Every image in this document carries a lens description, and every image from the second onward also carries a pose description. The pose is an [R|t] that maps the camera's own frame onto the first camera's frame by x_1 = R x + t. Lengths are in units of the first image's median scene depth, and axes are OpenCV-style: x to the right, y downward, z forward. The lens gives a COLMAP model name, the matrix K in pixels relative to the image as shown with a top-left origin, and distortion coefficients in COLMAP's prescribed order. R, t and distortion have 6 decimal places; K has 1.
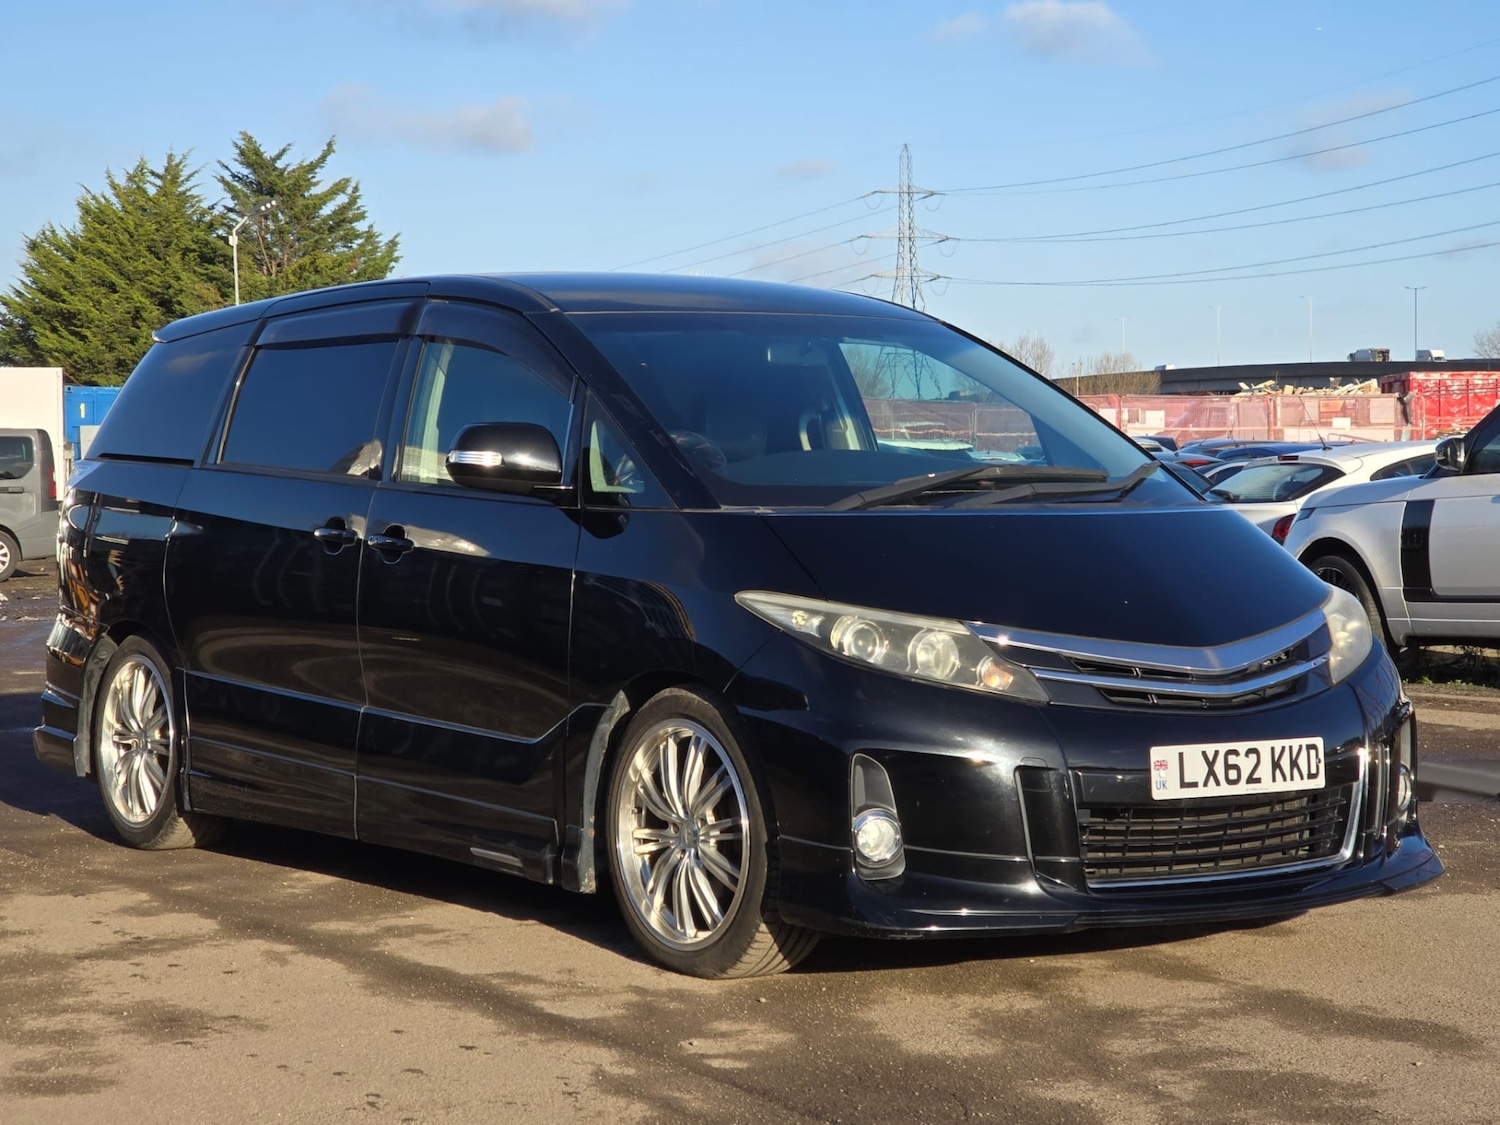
lens RADIAL K [[3003.3, 0, 750.0], [0, 3003.3, 562.5], [0, 0, 1]] dist [0.071715, -0.007601]
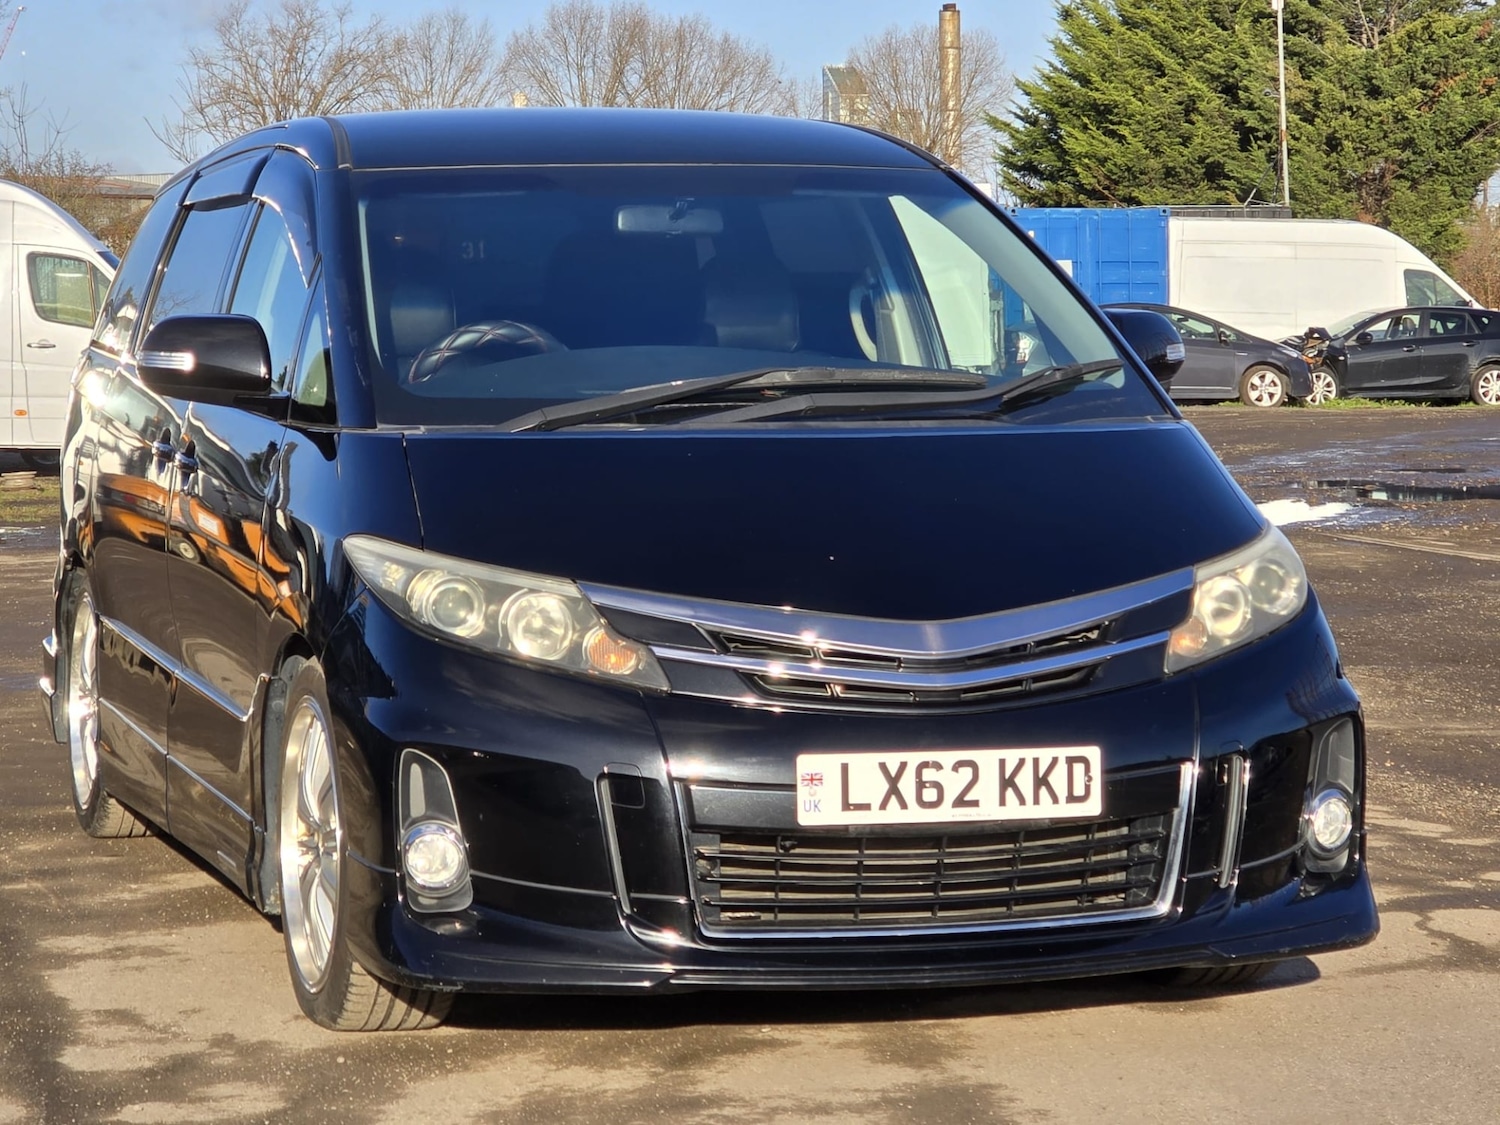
lens RADIAL K [[4209.2, 0, 750.0], [0, 4209.2, 562.5], [0, 0, 1]] dist [-1.229227, 27.946150]
pose [[0.953632, 0.018382, -0.300413, 0.410626], [-0.009914, 0.999510, 0.029688, -0.016174], [0.300812, -0.025333, 0.953347, 0.005510]]
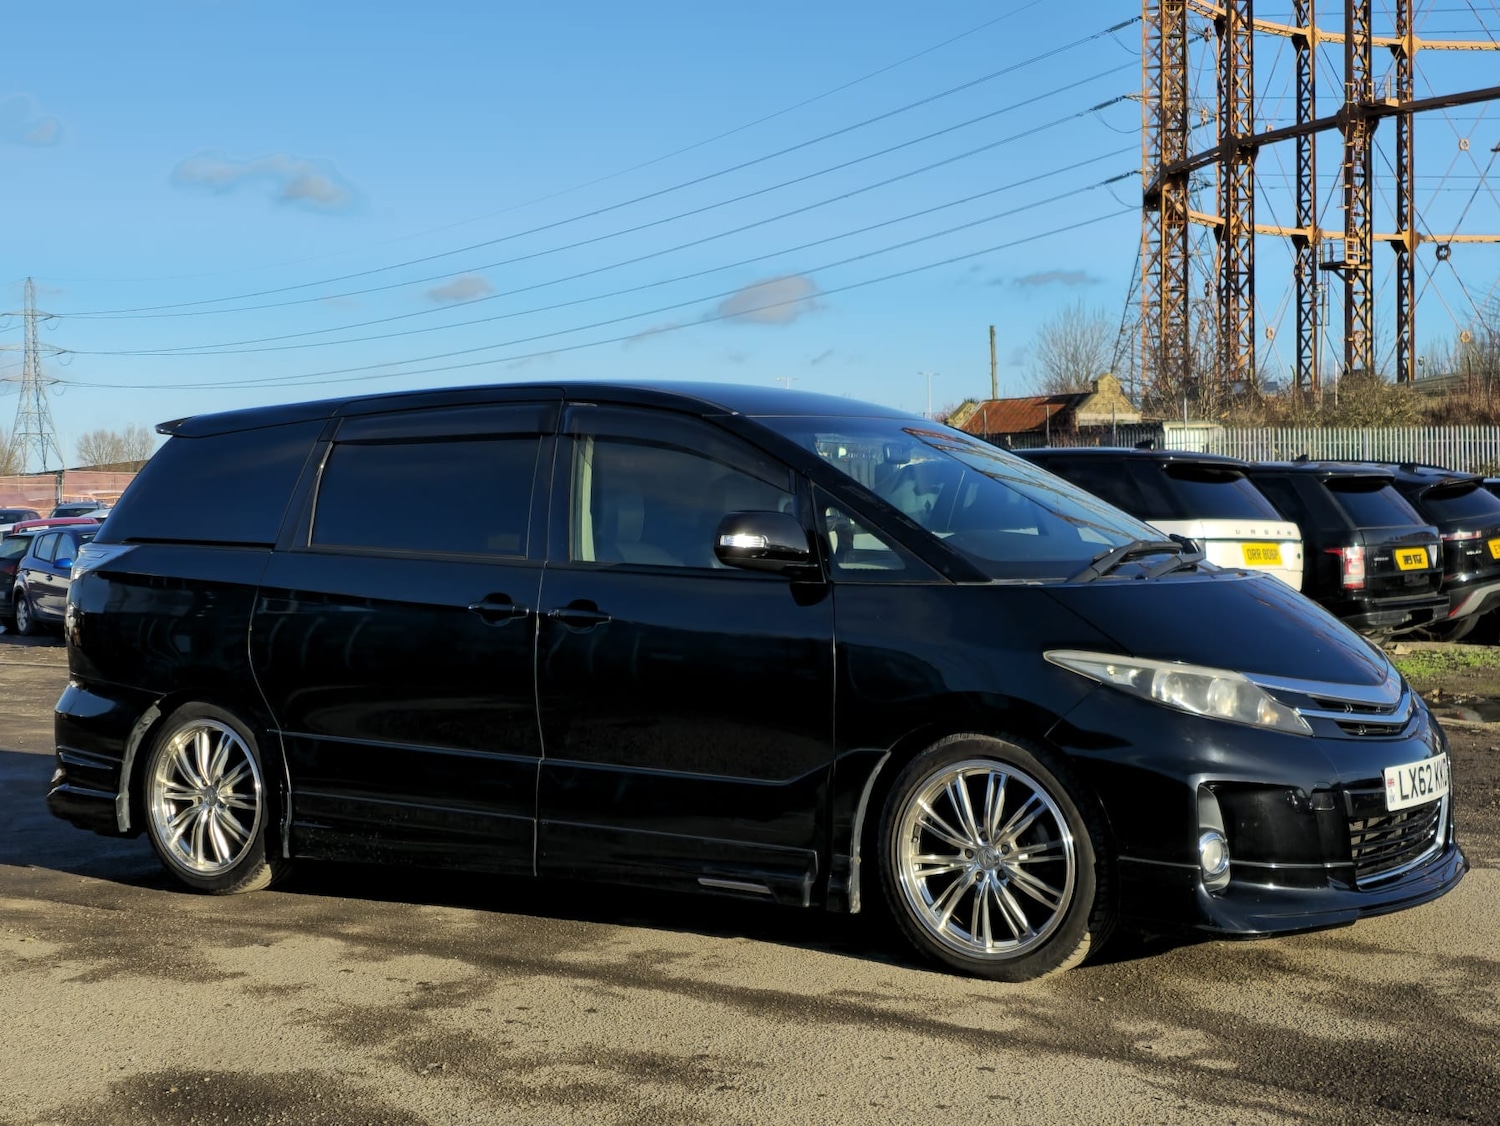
lens RADIAL K [[2216.1, 0, 750.6], [0, 2216.1, 464.1], [0, 0, 1]] dist [0.113672, 0.002292]
pose [[0.937882, -0.004506, 0.346925, -0.411967], [0.024312, 0.998311, -0.052759, -0.020518], [-0.346101, 0.057916, 0.936408, 0.204447]]
